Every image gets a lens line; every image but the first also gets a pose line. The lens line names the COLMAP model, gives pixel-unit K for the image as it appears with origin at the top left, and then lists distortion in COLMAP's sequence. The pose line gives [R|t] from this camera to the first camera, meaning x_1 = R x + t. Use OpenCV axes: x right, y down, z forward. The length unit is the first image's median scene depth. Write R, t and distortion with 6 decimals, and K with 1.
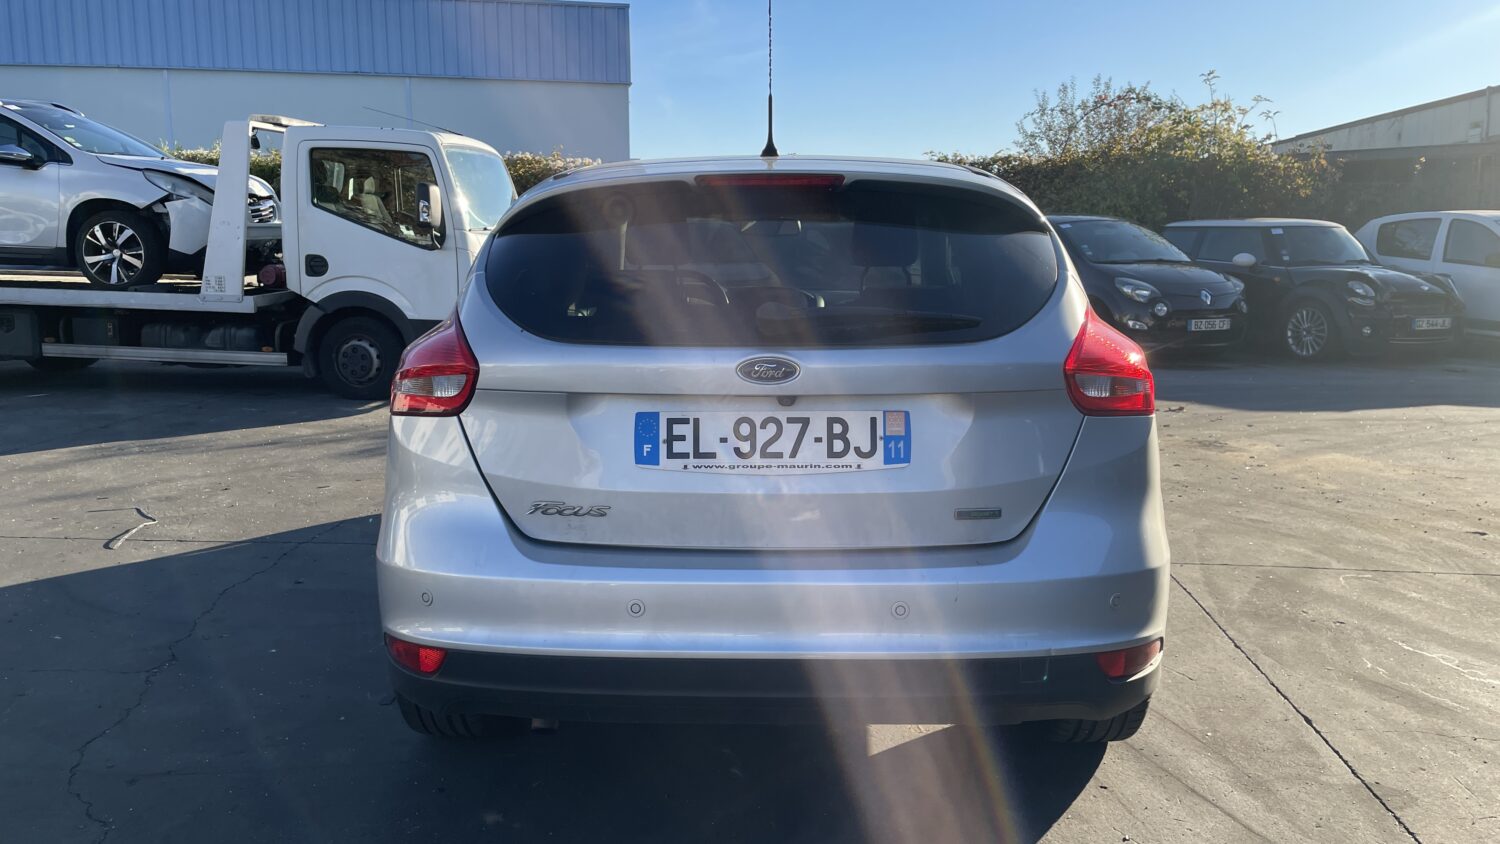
lens RADIAL K [[1144.7, 0, 750.0], [0, 1144.7, 422.0], [0, 0, 1]] dist [0.059082, -0.100885]
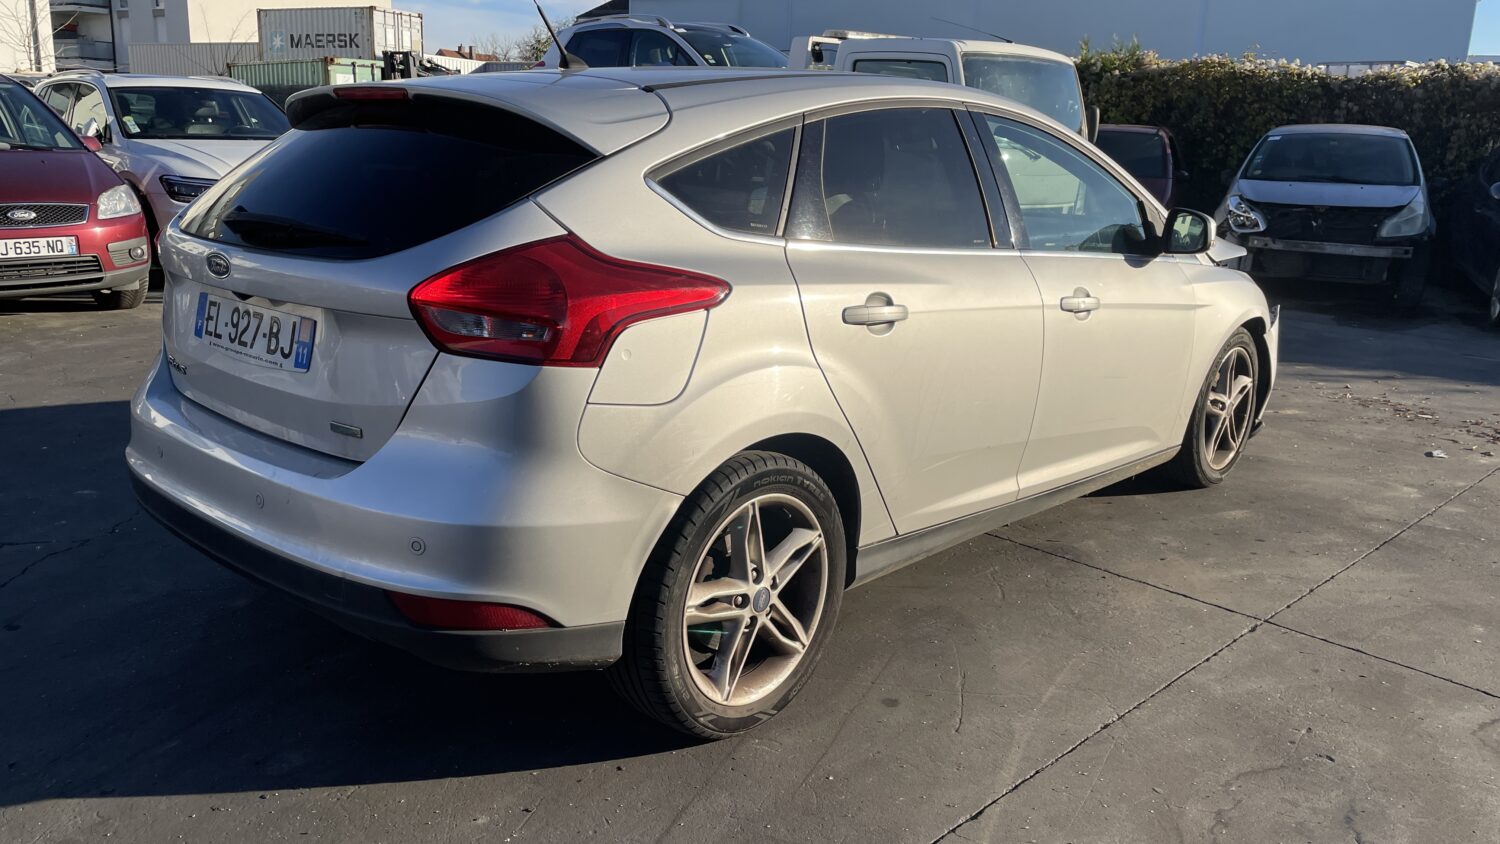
lens RADIAL K [[1144.7, 0, 750.0], [0, 1144.7, 422.0], [0, 0, 1]] dist [0.059082, -0.100885]
pose [[0.729977, 0.182777, -0.658579, 1.108258], [-0.131715, 0.983137, 0.126858, -0.101452], [0.670660, -0.005859, 0.741742, 0.476055]]
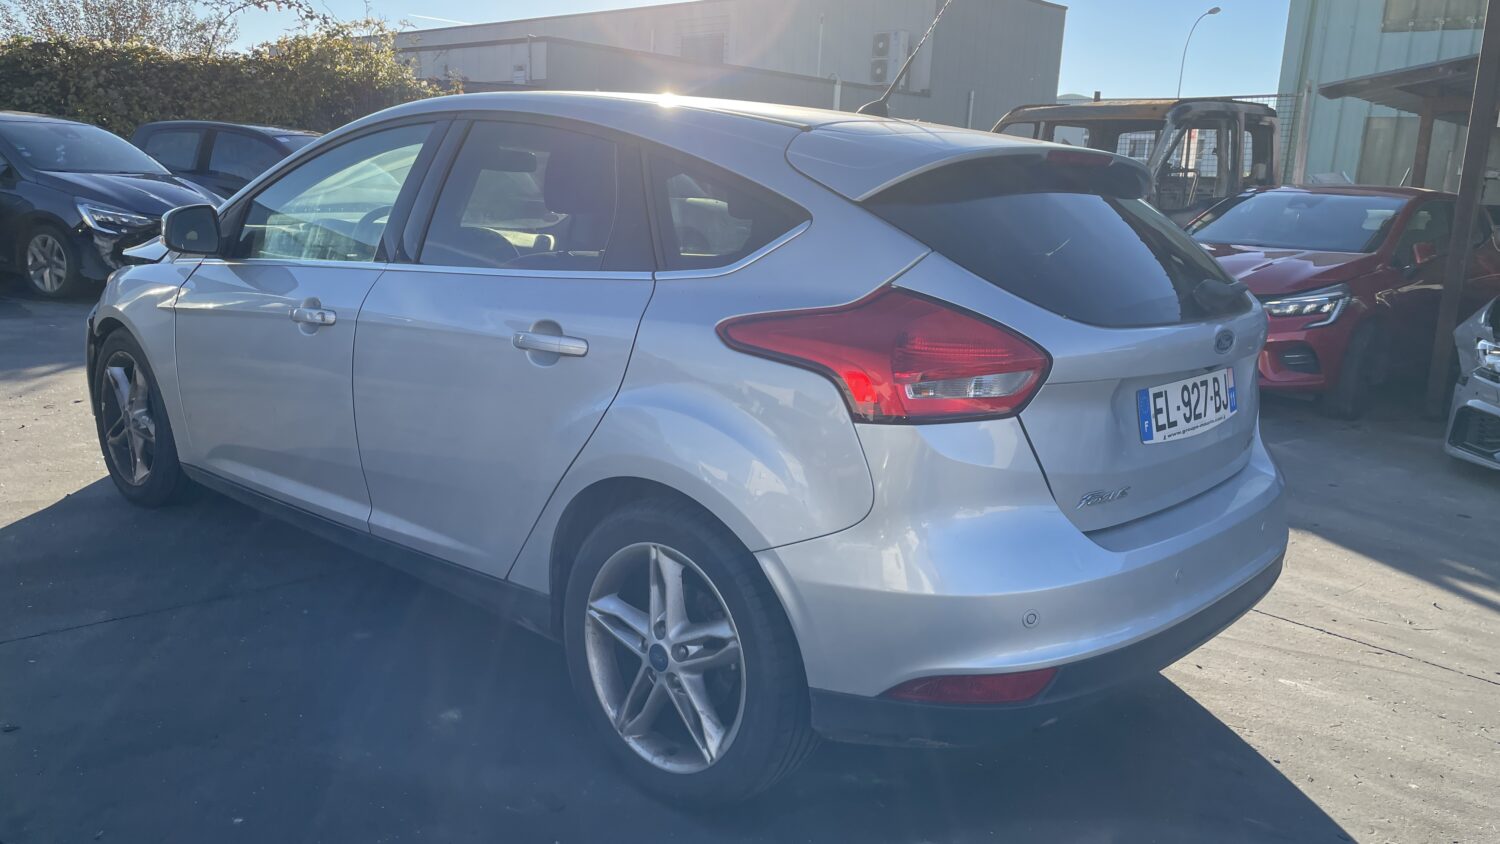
lens RADIAL K [[1113.6, 0, 750.0], [0, 1113.6, 422.0], [0, 0, 1]] dist [0.182111, -0.193462]
pose [[0.665638, -0.122365, 0.736175, -1.047297], [0.065480, 0.992238, 0.105722, -0.107389], [-0.743397, -0.022168, 0.668483, 0.565267]]
